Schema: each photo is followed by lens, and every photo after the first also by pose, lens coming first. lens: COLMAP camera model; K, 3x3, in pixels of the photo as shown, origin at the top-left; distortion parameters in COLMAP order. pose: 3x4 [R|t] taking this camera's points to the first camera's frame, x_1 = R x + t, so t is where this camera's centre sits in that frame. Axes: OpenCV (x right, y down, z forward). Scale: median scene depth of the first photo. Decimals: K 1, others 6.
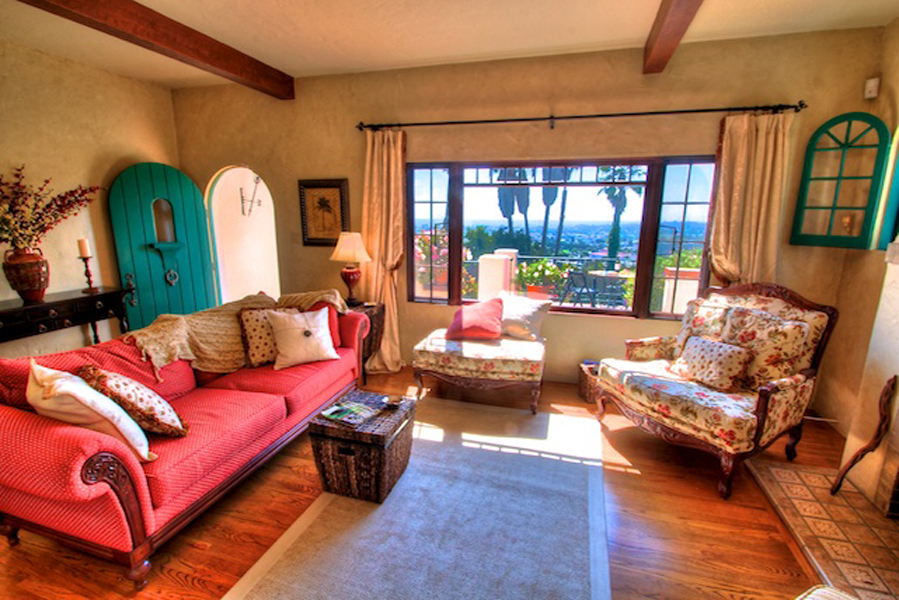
lens RADIAL K [[414.6, 0, 451.7], [0, 414.6, 311.5], [0, 0, 1]] dist [0.001665, -0.012468]
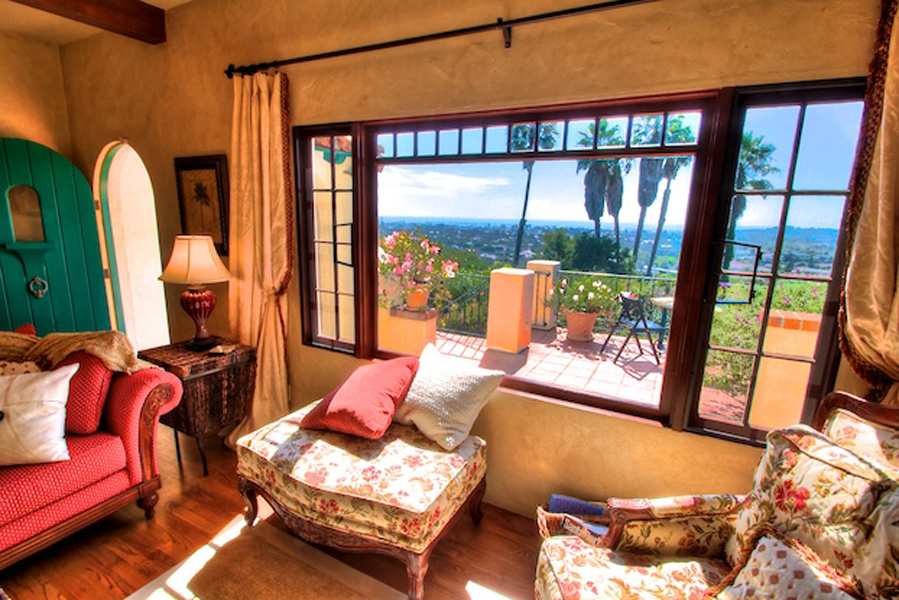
lens RADIAL K [[439.2, 0, 444.1], [0, 439.2, 312.9], [0, 0, 1]] dist [0.002972, -0.014372]
pose [[0.979050, 0.061258, -0.194189, 0.263367], [-0.063027, 0.998008, -0.002938, -0.092815], [0.193622, 0.015116, 0.980960, 0.408317]]
